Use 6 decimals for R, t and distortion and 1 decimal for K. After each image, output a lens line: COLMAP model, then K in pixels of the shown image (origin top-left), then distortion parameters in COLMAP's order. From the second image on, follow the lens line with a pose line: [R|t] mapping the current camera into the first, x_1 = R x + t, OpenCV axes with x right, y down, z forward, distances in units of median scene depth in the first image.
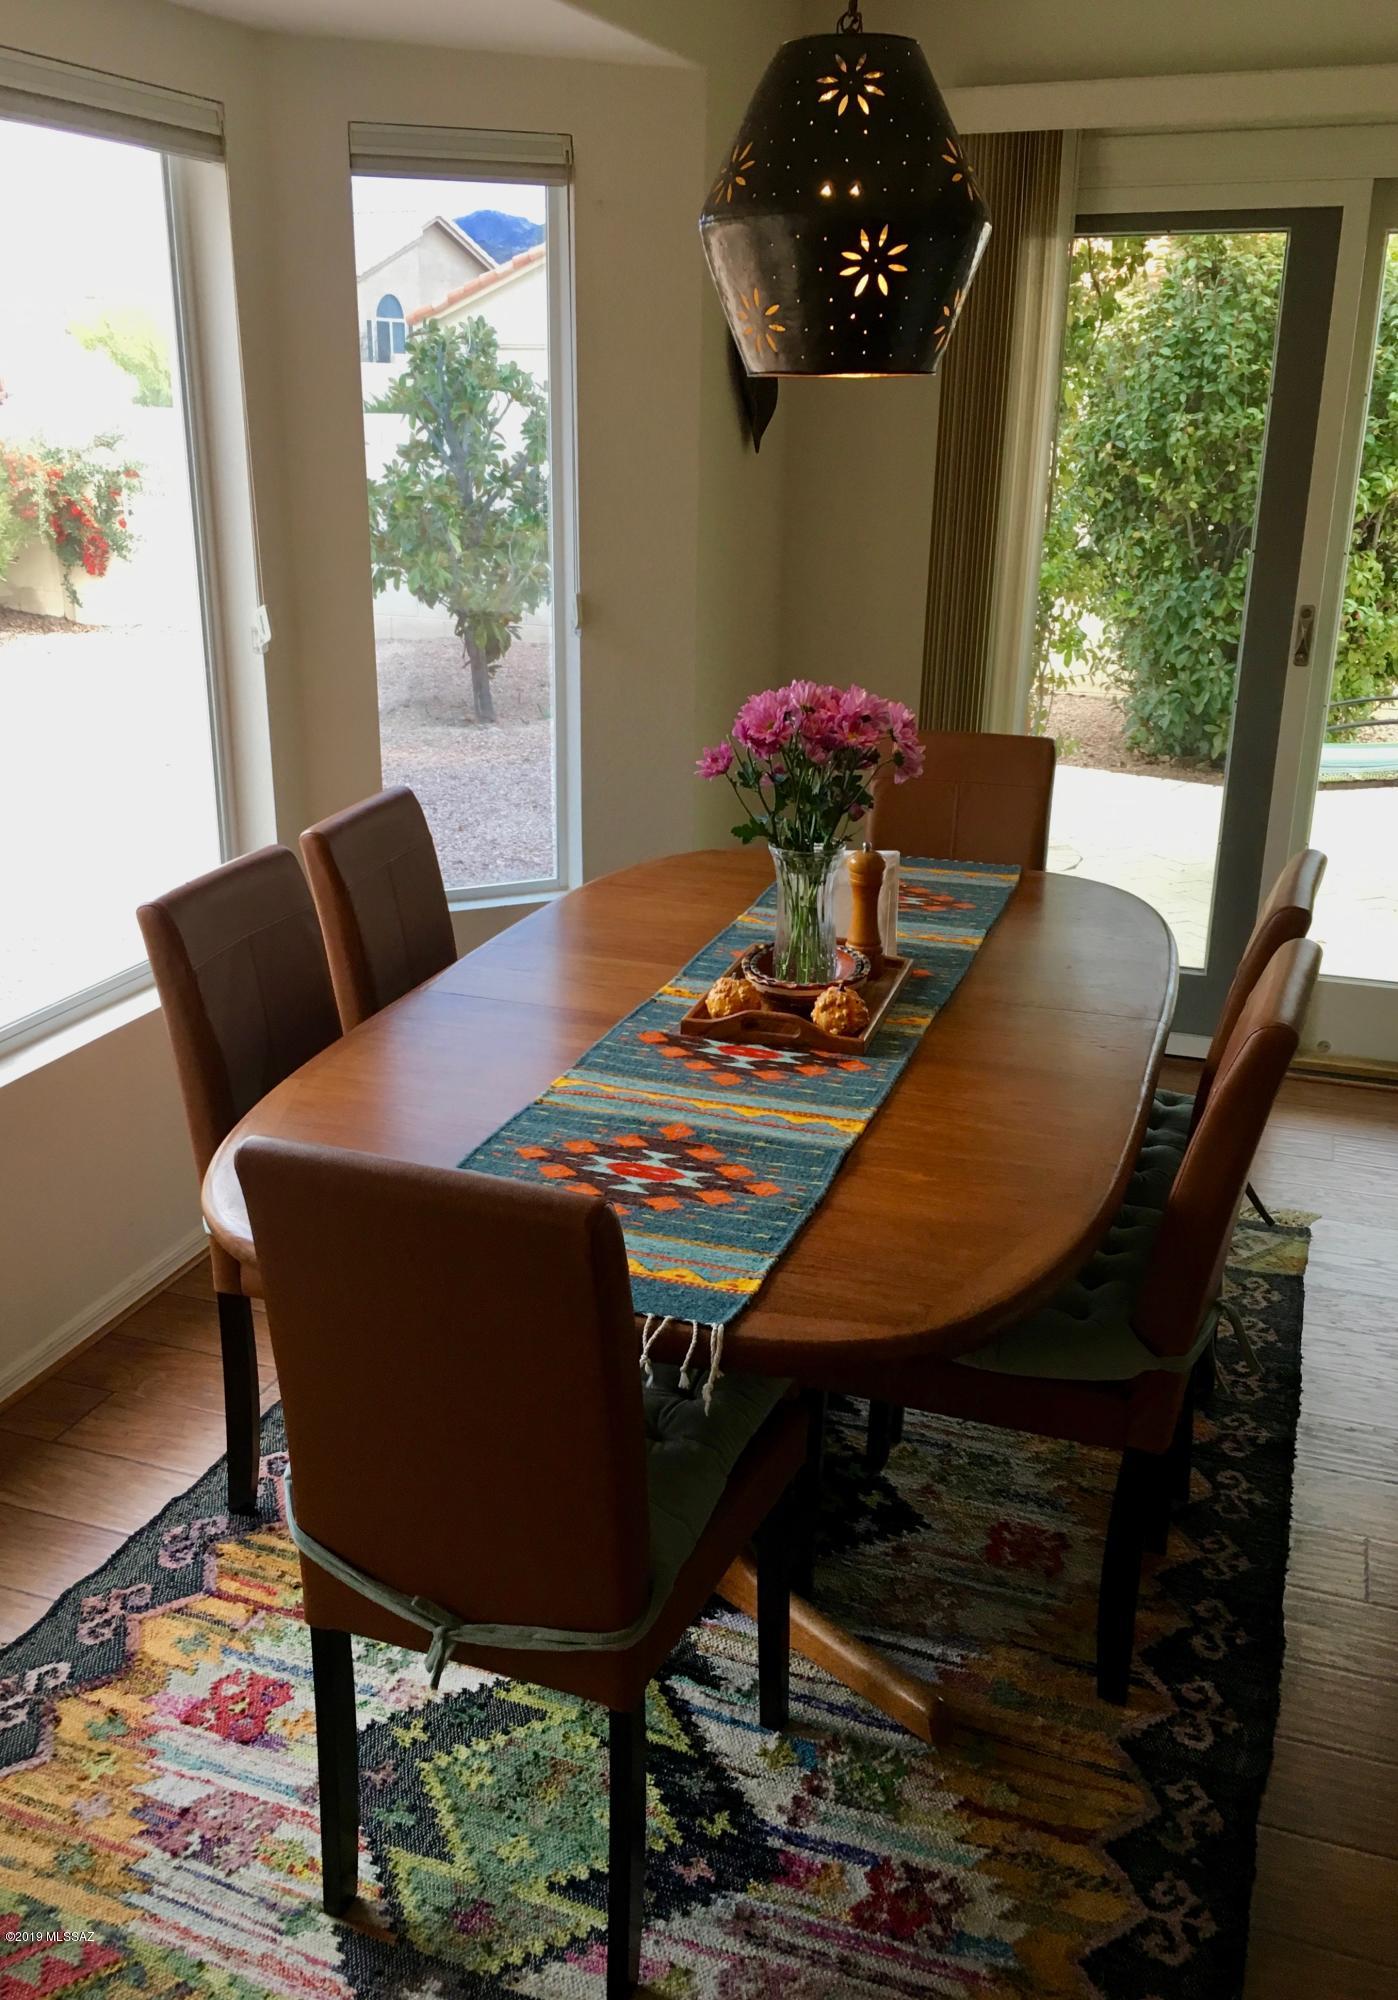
lens RADIAL K [[1759.4, 0, 688.6], [0, 1759.4, 990.3], [0, 0, 1]] dist [0.046719, -0.025801]
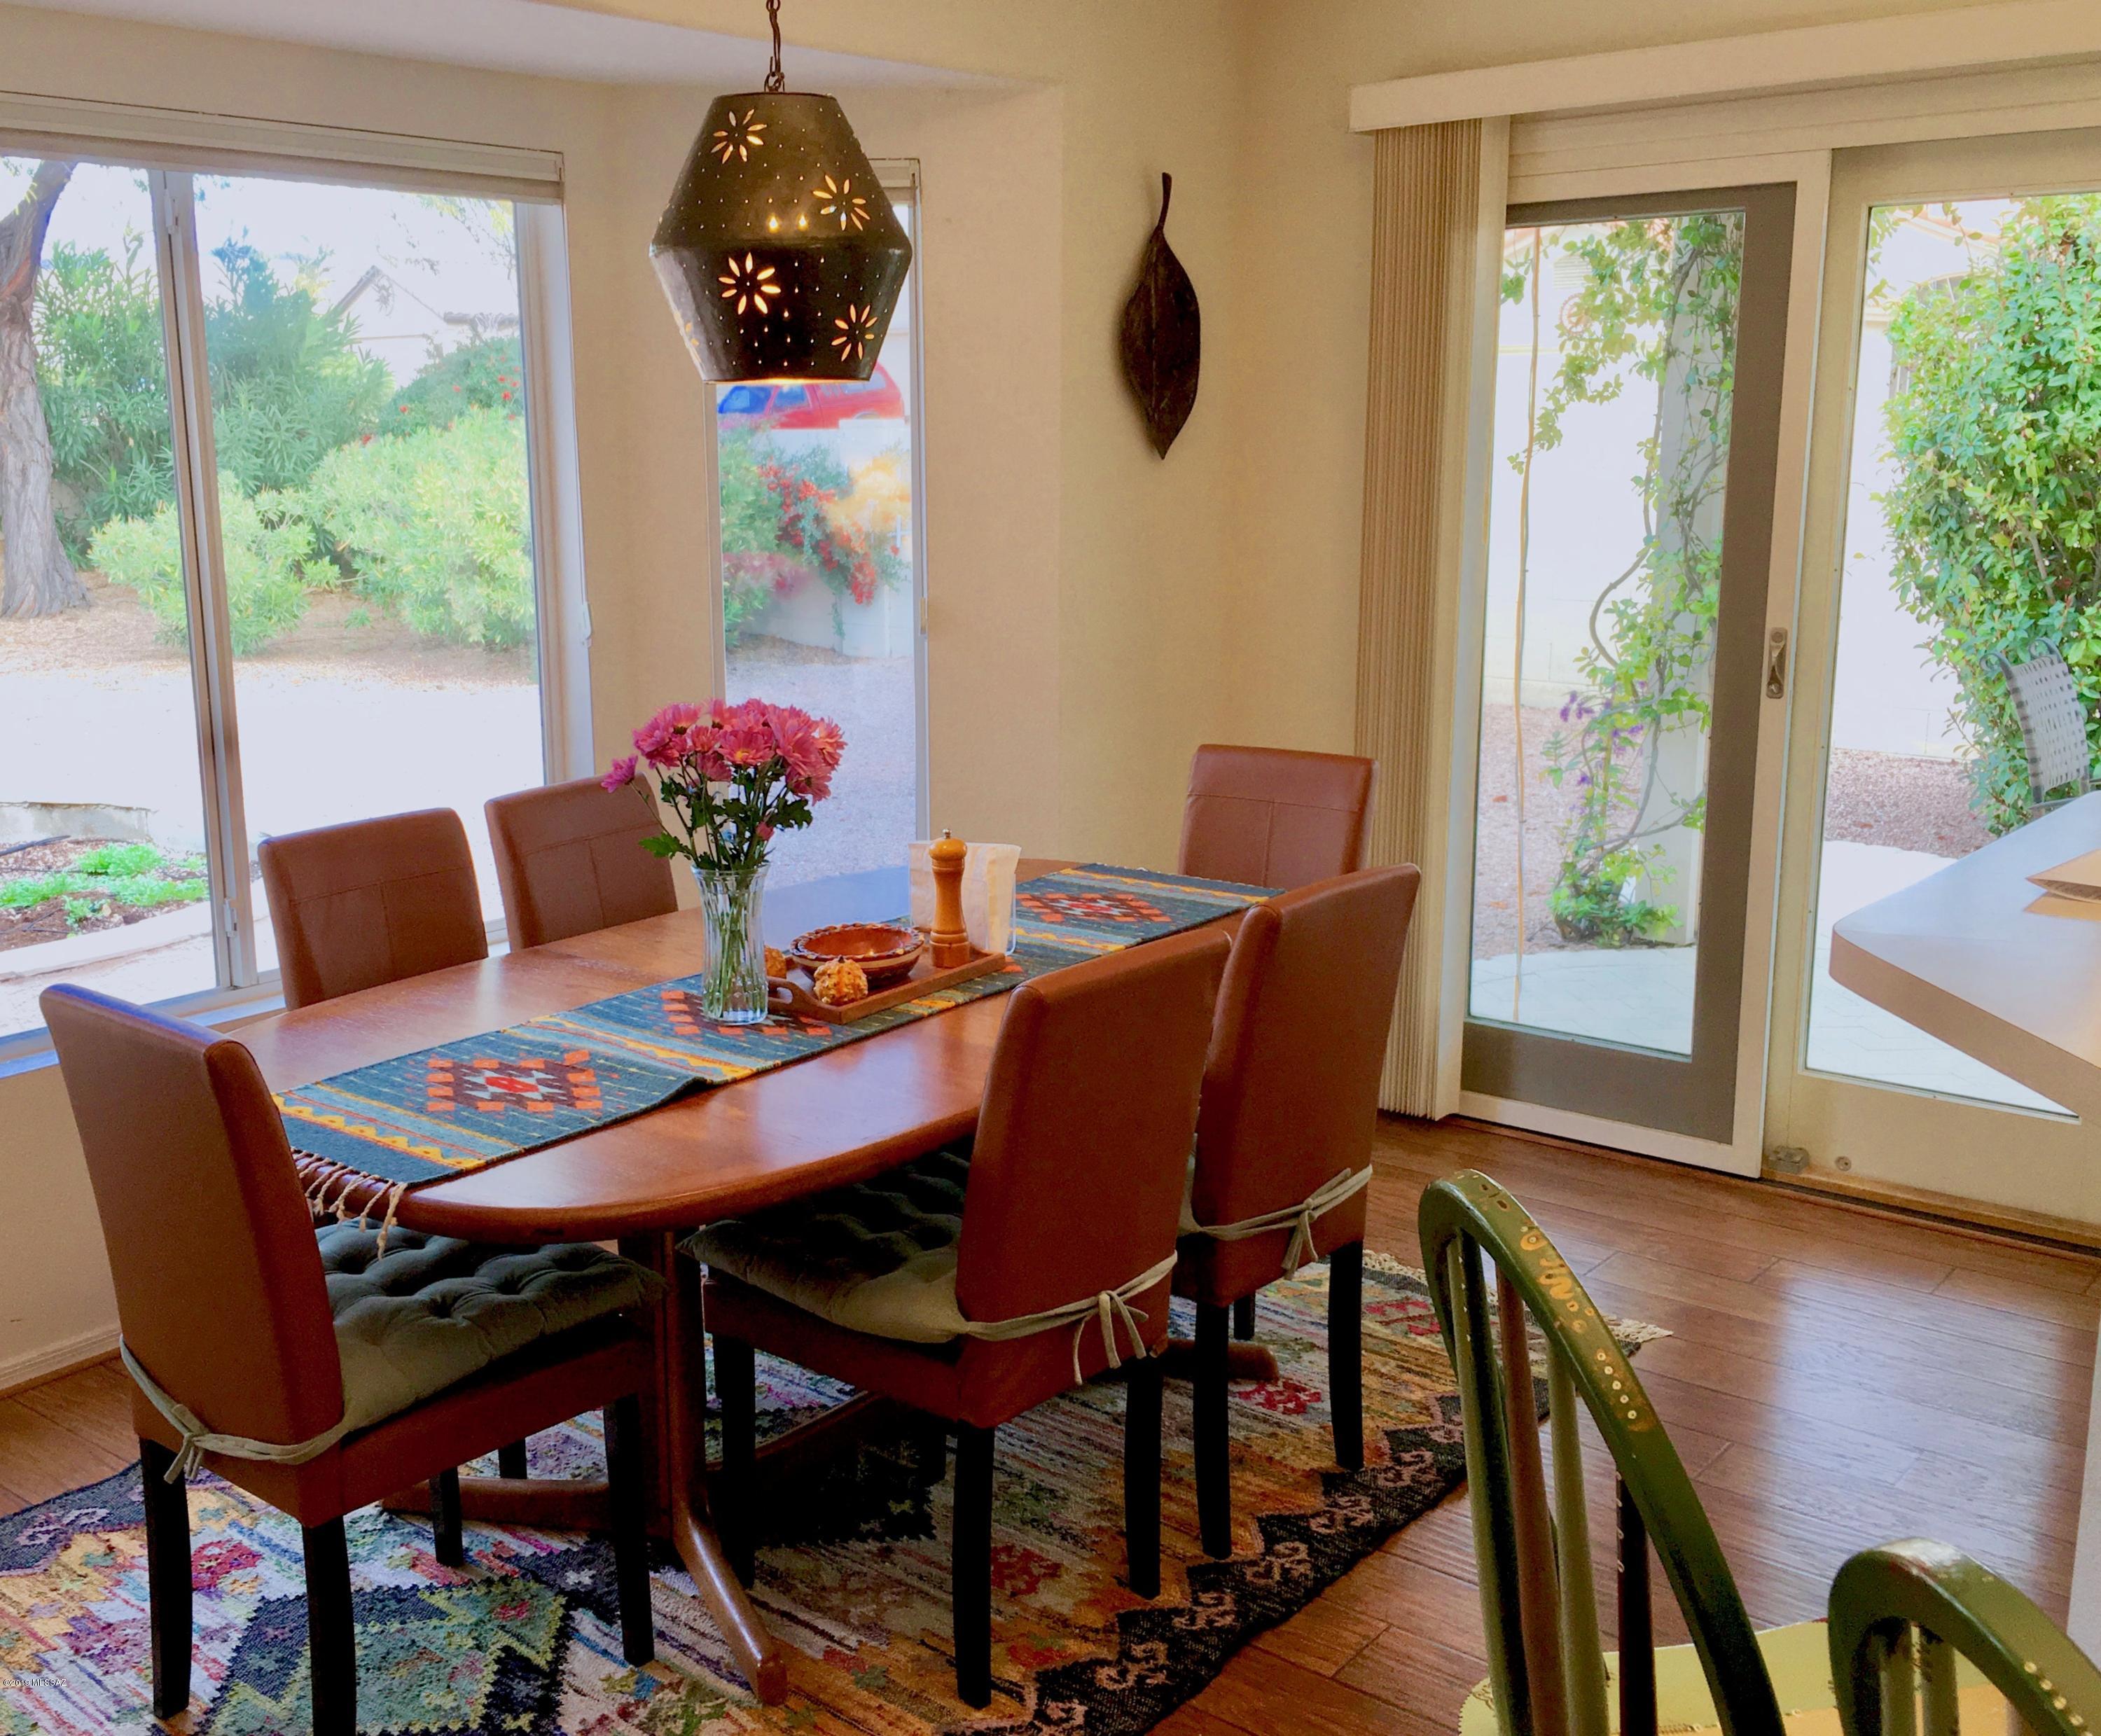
lens RADIAL K [[2244.1, 0, 1048.0], [0, 2244.1, 860.8], [0, 0, 1]] dist [0.033119, 0.000000]
pose [[0.941935, 0.049838, -0.332076, 0.648902], [-0.091439, 0.989622, -0.110845, 0.078095], [0.323105, 0.134774, 0.936717, -0.190463]]
